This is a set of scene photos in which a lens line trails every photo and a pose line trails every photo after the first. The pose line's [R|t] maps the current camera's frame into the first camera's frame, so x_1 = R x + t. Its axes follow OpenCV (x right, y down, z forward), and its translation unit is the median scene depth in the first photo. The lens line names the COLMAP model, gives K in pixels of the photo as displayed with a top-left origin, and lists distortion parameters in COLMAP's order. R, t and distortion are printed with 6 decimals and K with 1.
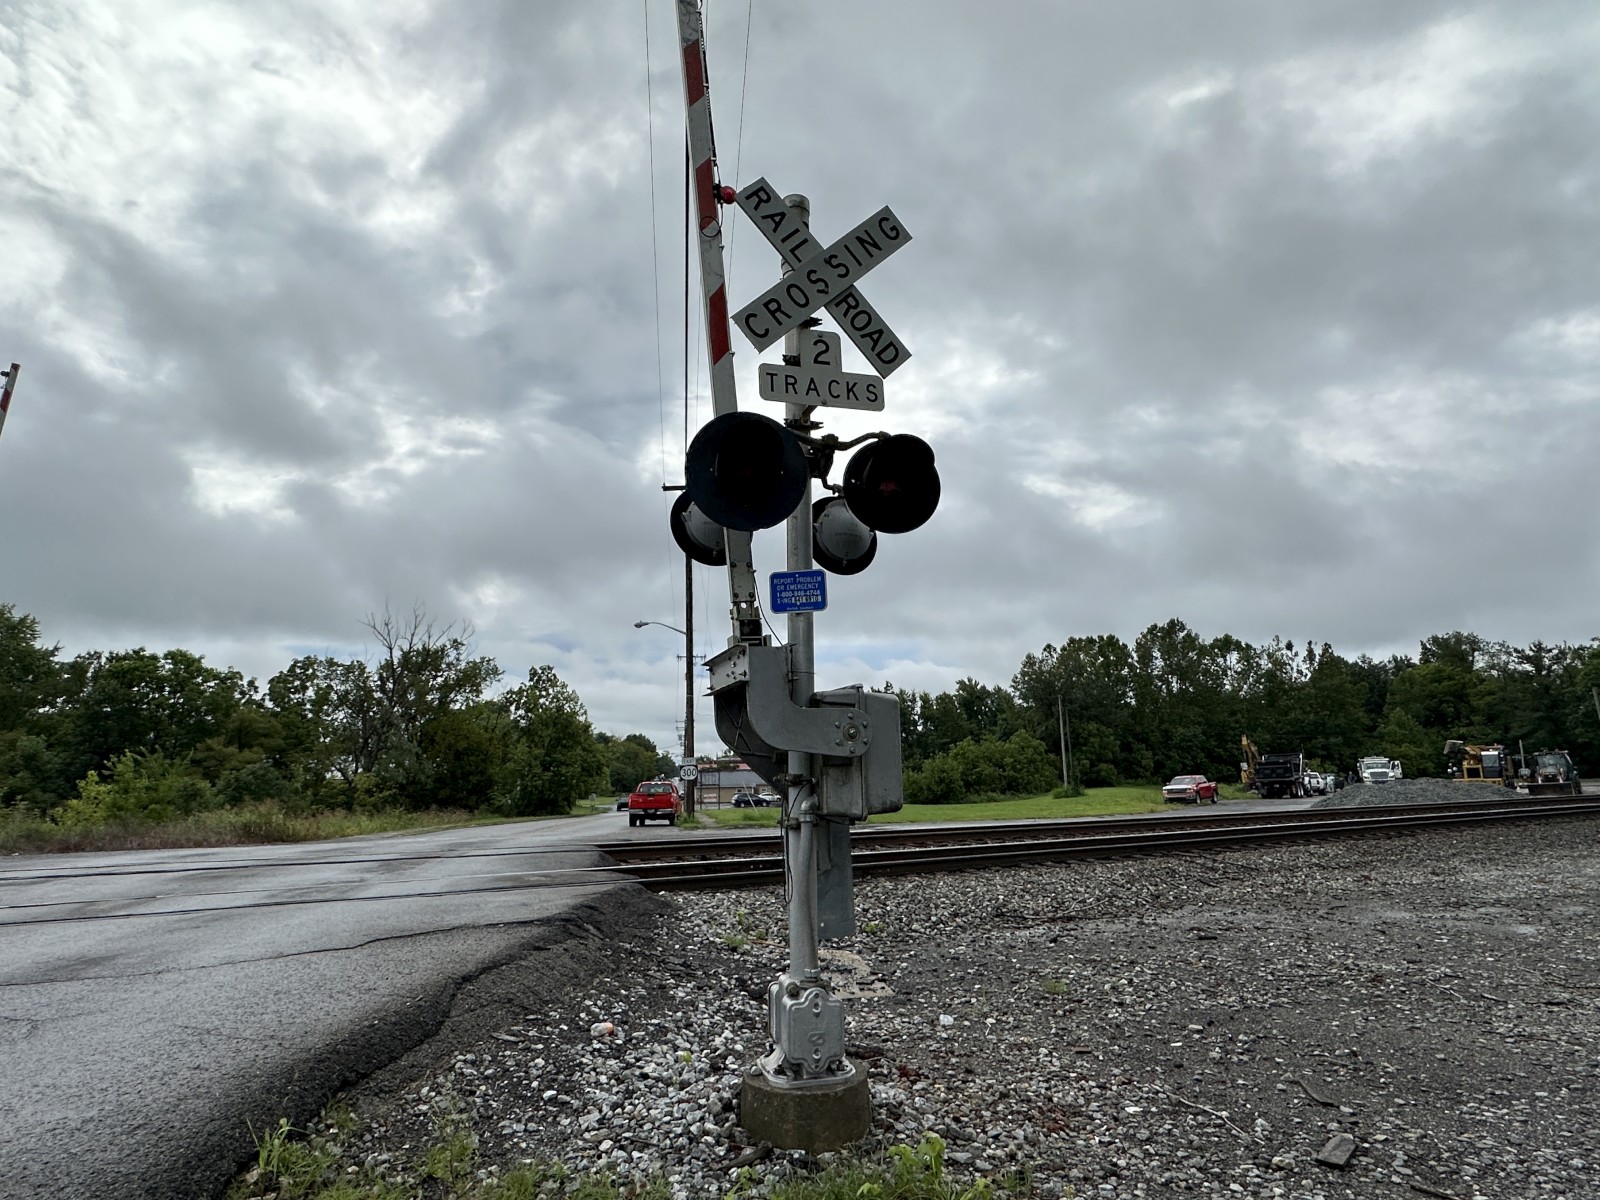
lens RADIAL K [[877.6, 0, 796.7], [0, 877.6, 612.2], [0, 0, 1]] dist [0.001739, 0.002625]
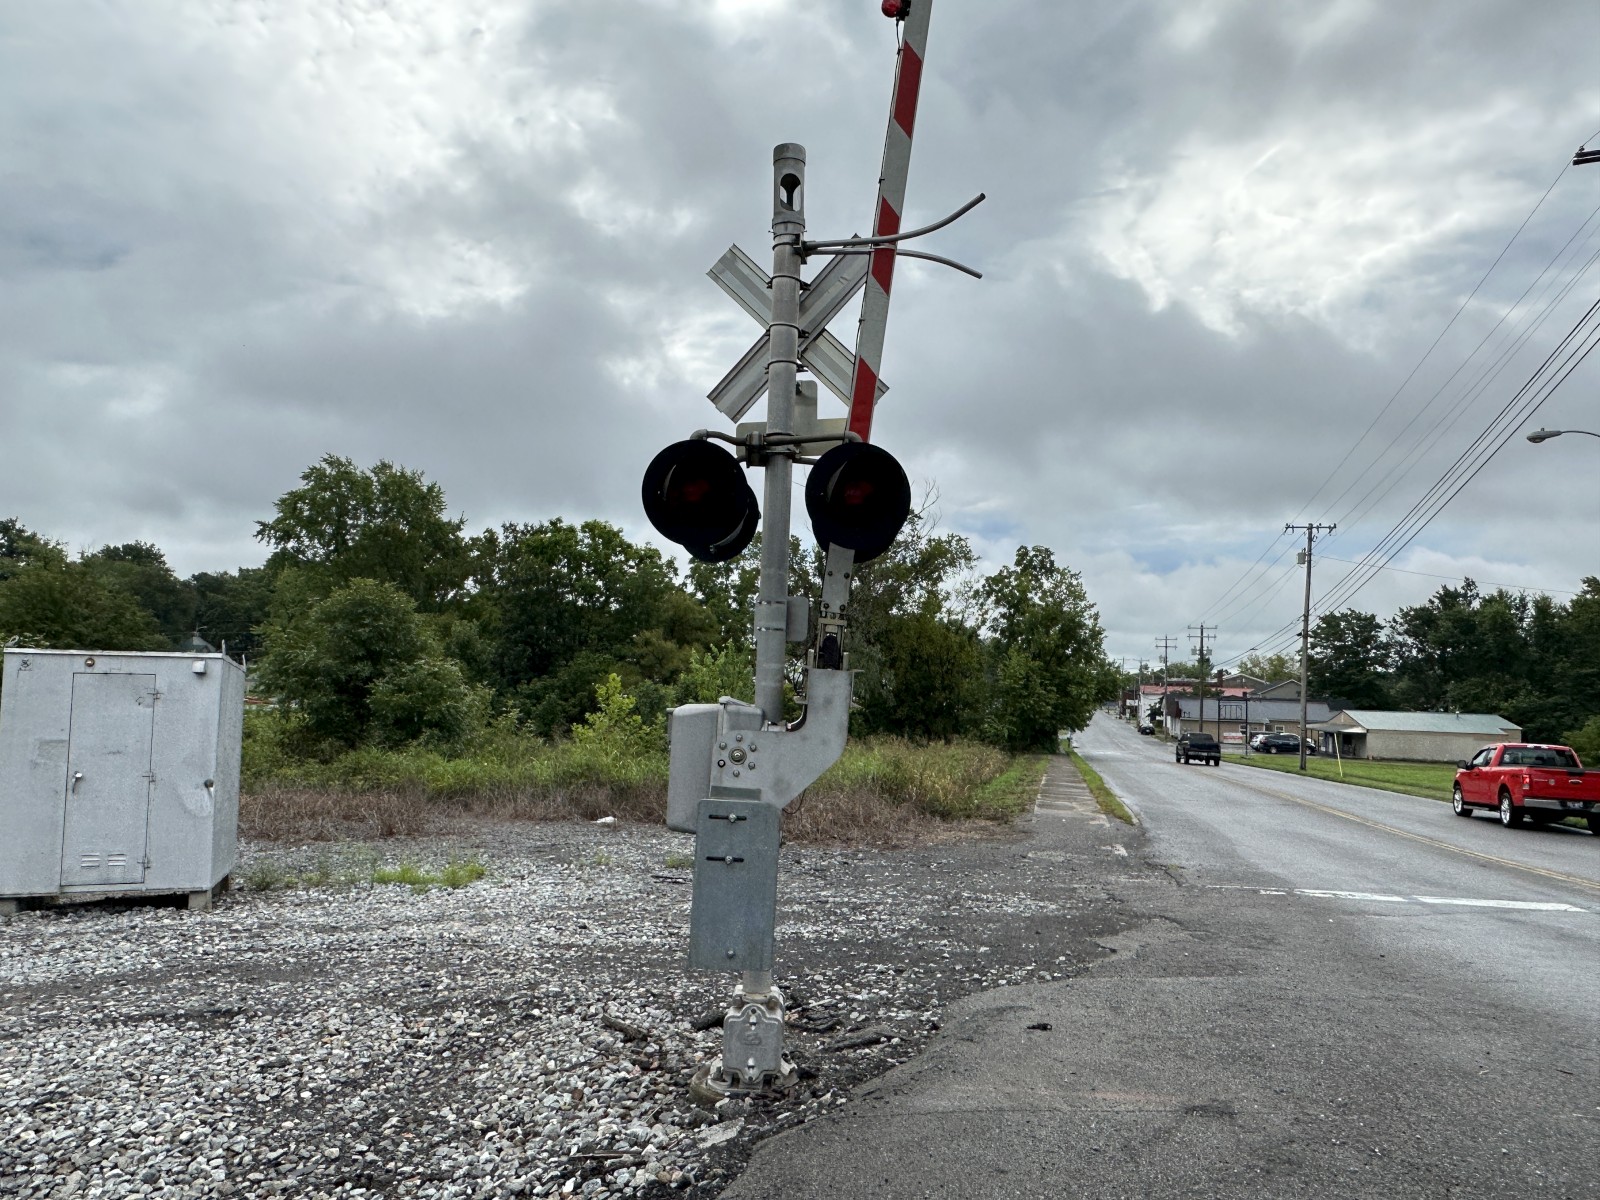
lens RADIAL K [[1085.4, 0, 789.4], [0, 1085.4, 606.1], [0, 0, 1]] dist [0.006742, -0.007014]
pose [[0.932513, 0.025063, -0.360264, -0.156932], [0.013425, 0.994493, 0.103936, 0.017687], [0.360886, -0.101758, 0.927042, 0.114466]]
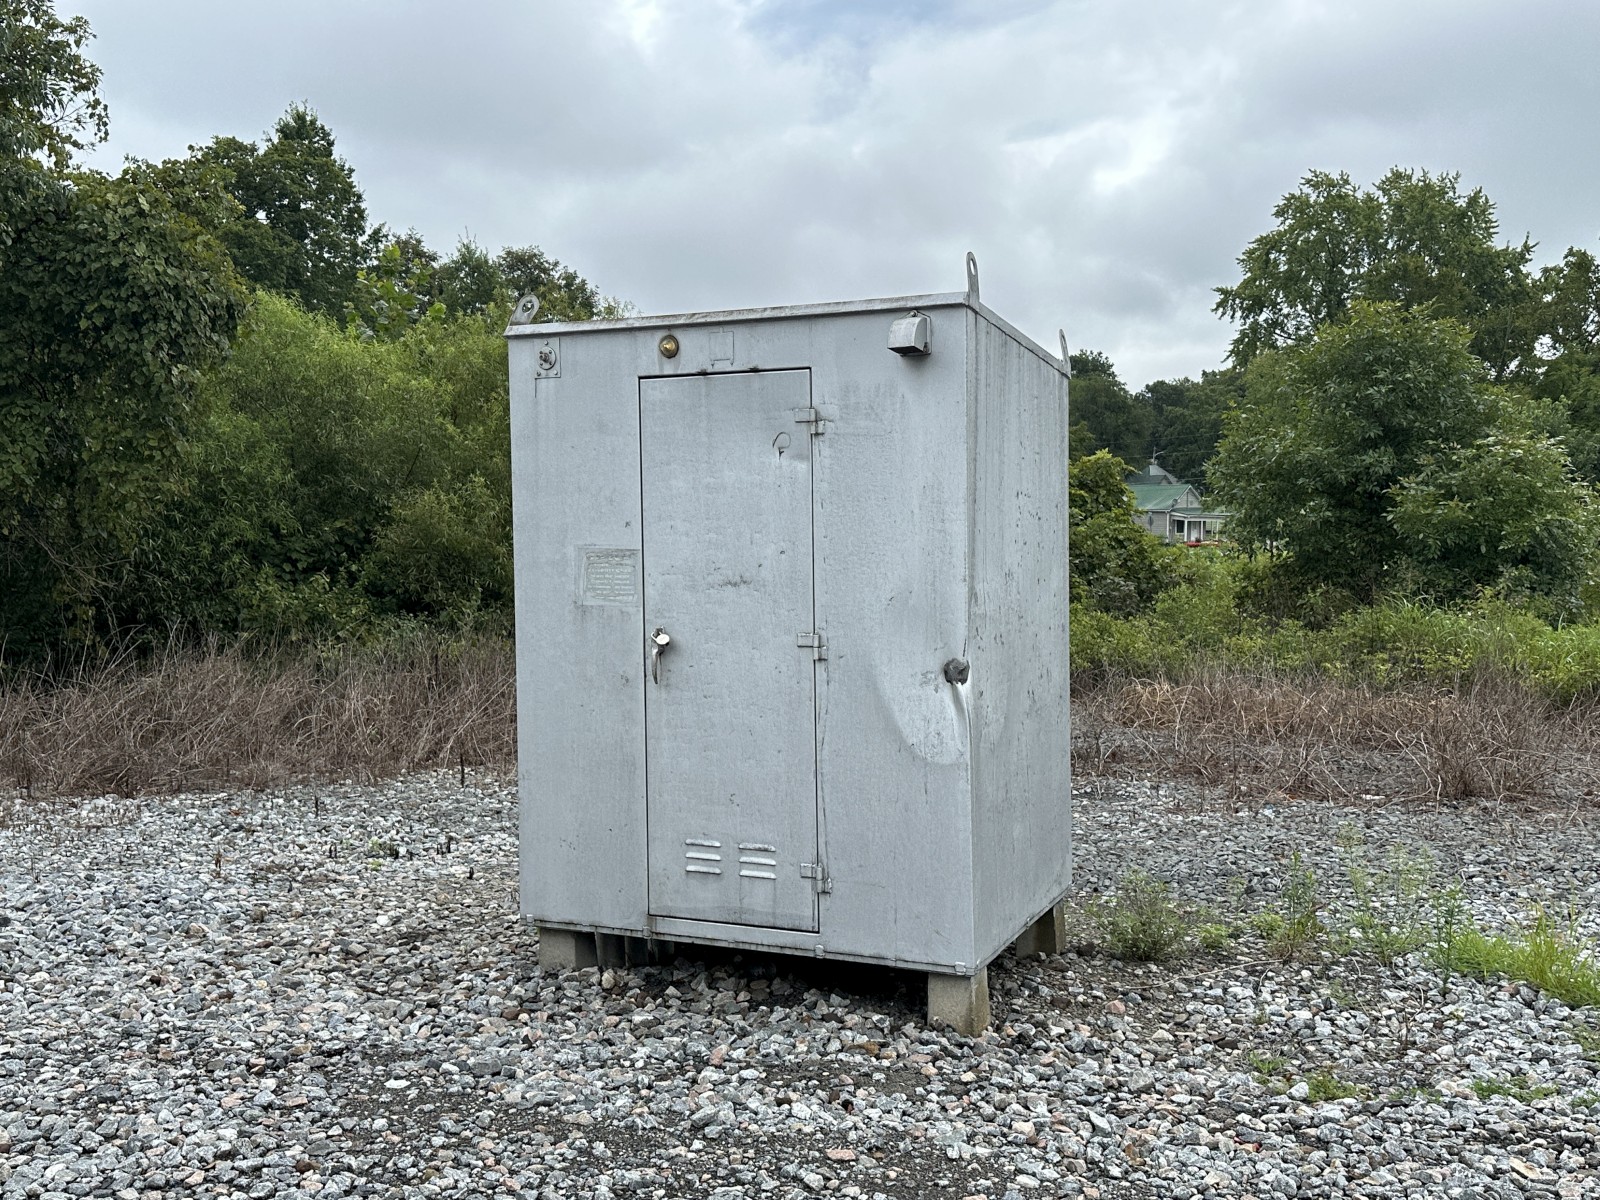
lens RADIAL K [[1515.6, 0, 767.0], [0, 1515.6, 628.1], [0, 0, 1]] dist [0.014722, 0.000000]
pose [[0.437245, 0.088193, -0.895008, -0.205679], [0.159850, 0.971713, 0.173844, 0.034155], [0.885023, -0.219079, 0.410779, 0.165214]]
